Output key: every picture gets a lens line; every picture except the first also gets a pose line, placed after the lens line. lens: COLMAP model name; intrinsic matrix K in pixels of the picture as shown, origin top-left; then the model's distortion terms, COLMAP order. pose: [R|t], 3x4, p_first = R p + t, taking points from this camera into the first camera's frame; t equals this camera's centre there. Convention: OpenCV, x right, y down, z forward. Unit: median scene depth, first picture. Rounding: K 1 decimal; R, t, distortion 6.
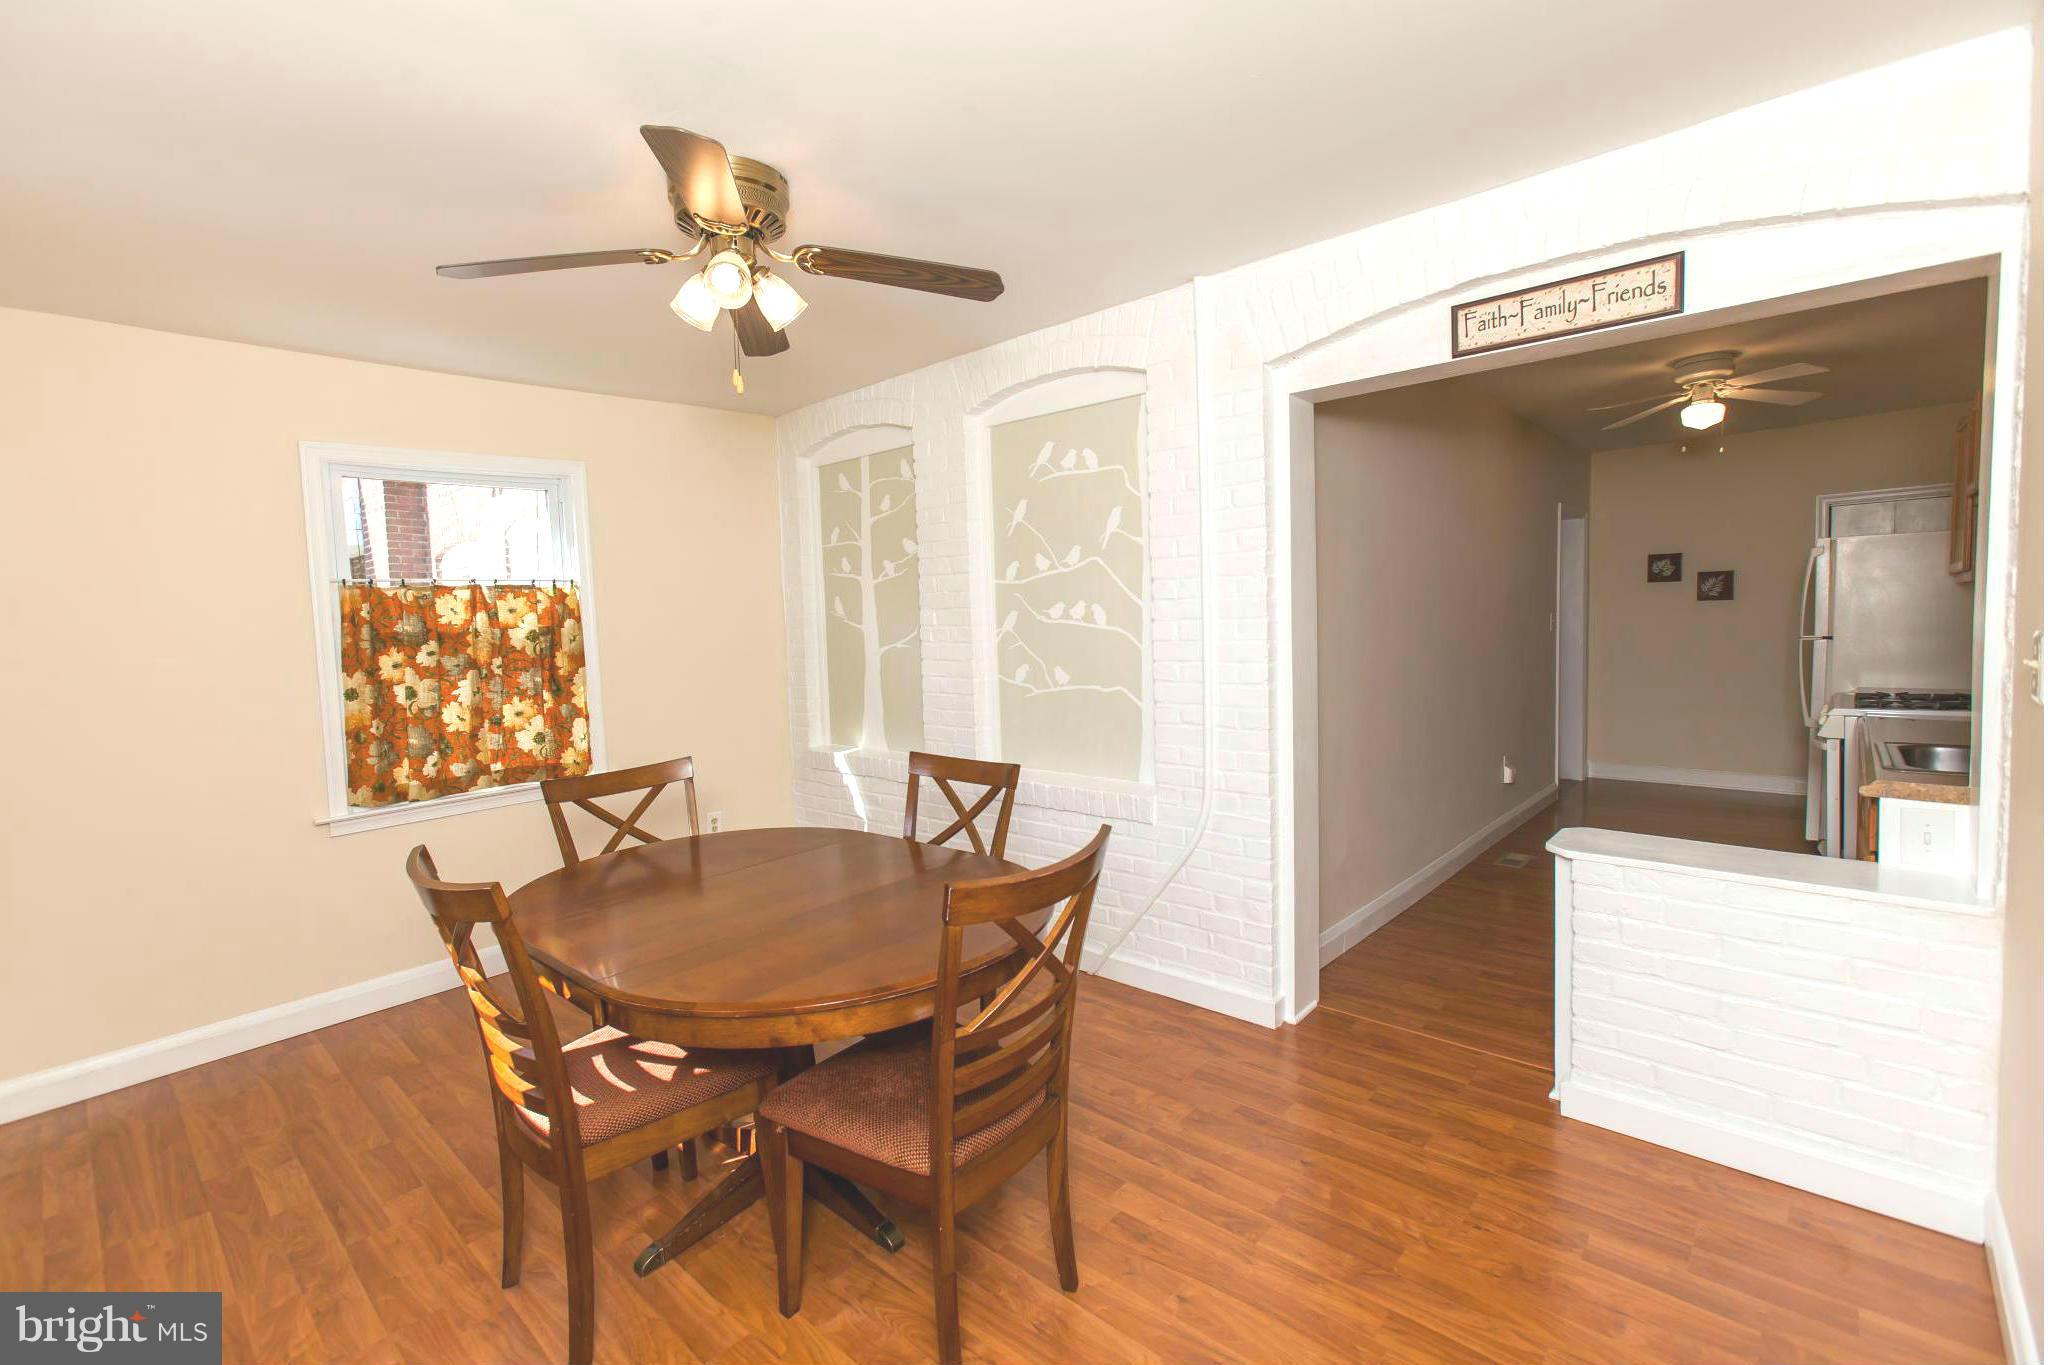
lens RADIAL K [[899.0, 0, 1020.8], [0, 899.0, 673.9], [0, 0, 1]] dist [-0.003848, -0.000130]
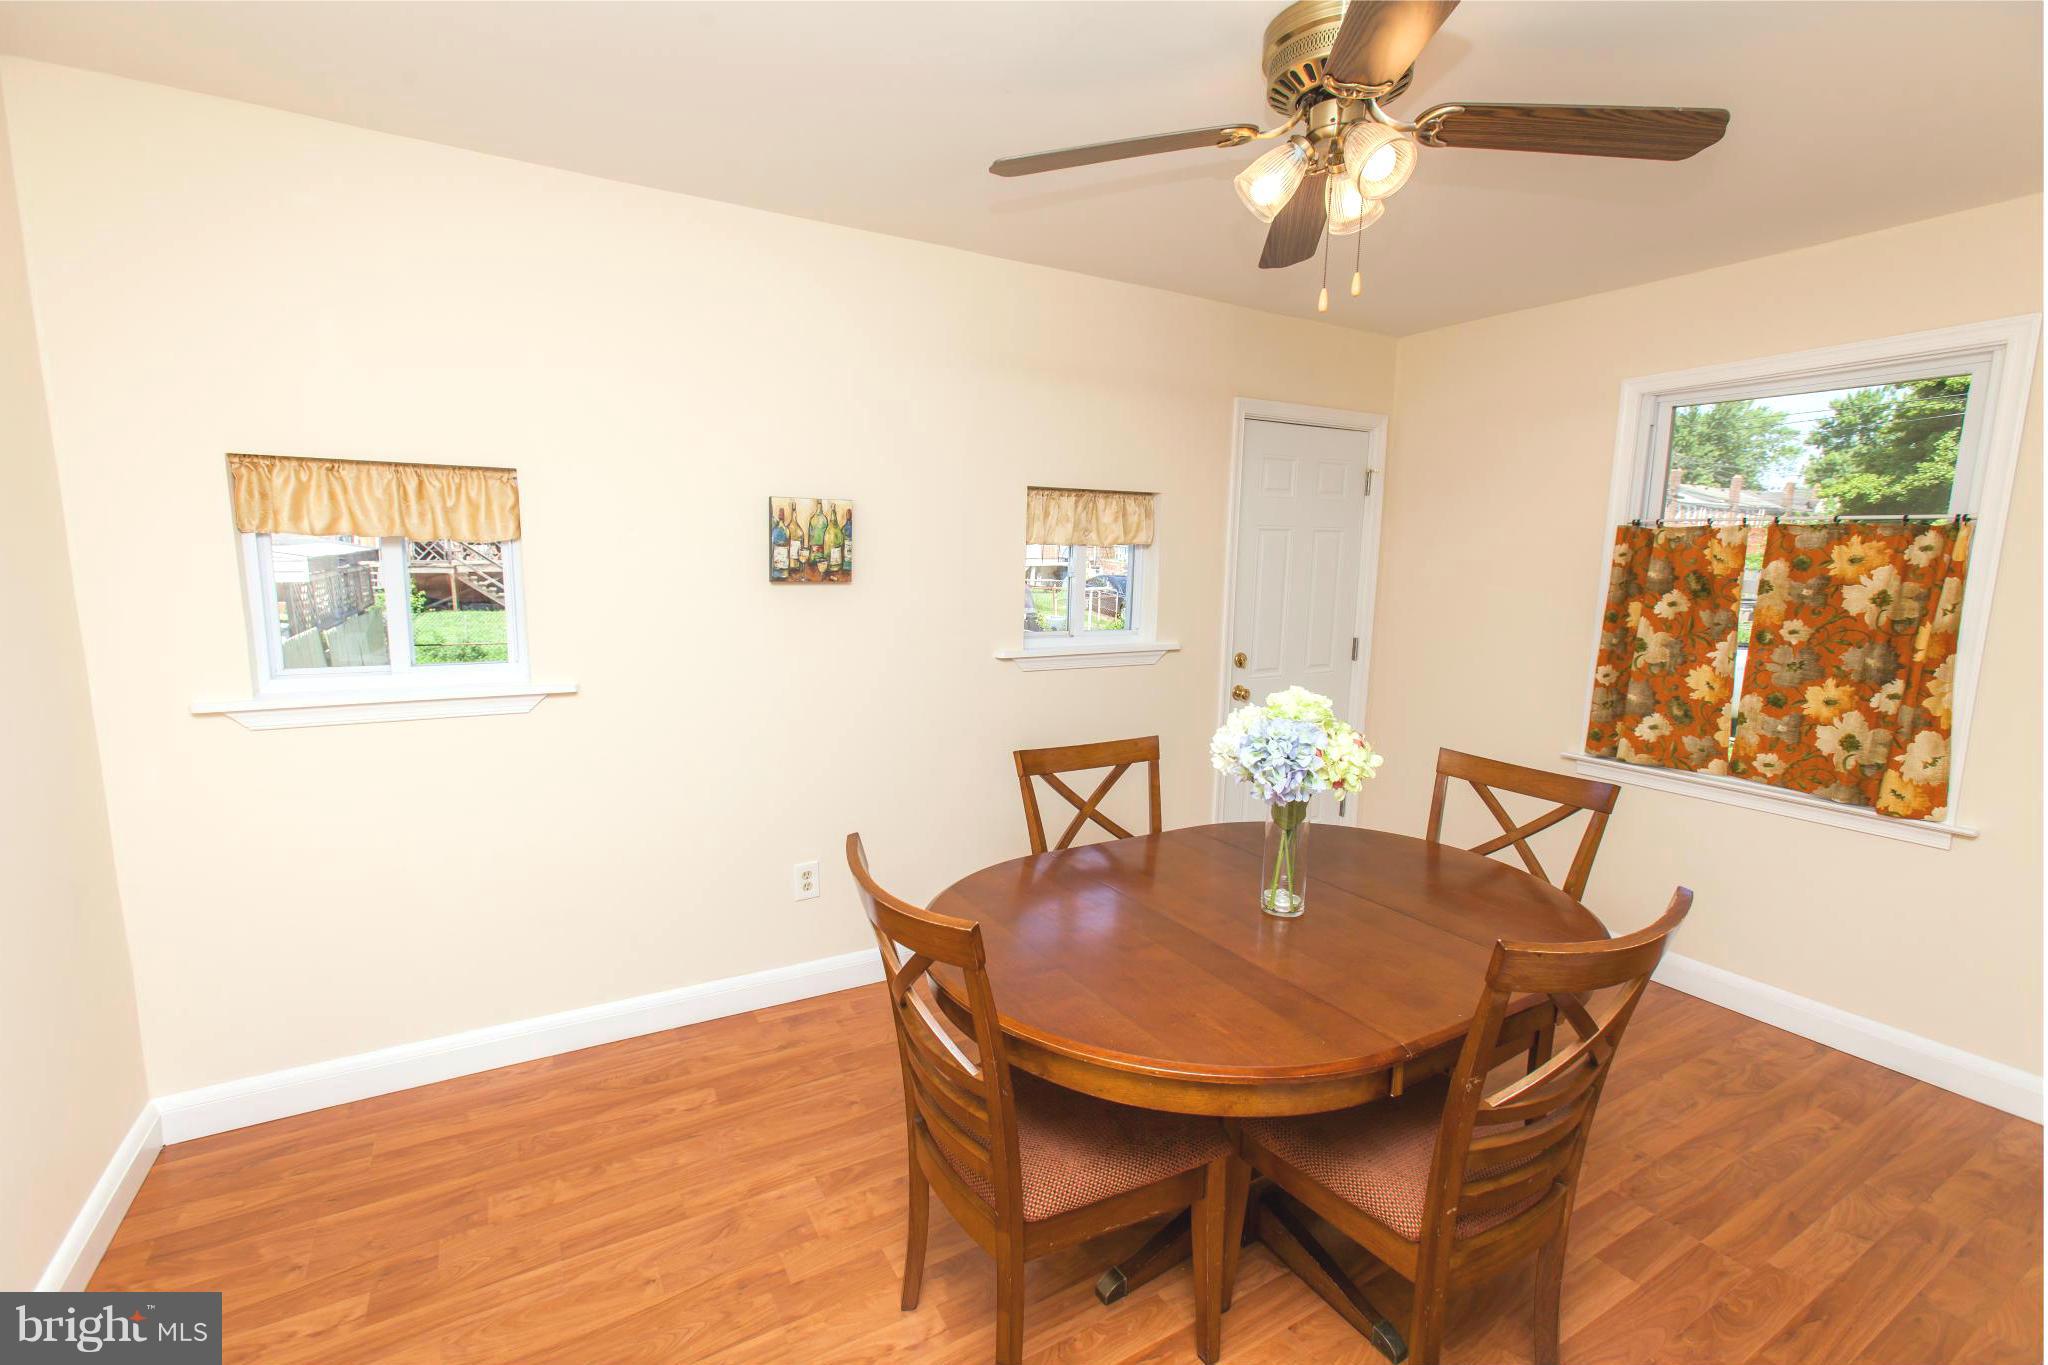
lens RADIAL K [[899.0, 0, 1020.8], [0, 899.0, 673.9], [0, 0, 1]] dist [-0.003848, -0.000130]
pose [[-0.300759, 0.179102, -0.936732, 0.344190], [-0.074827, 0.974748, 0.210396, -0.088475], [0.950760, 0.133372, -0.279763, 0.619126]]
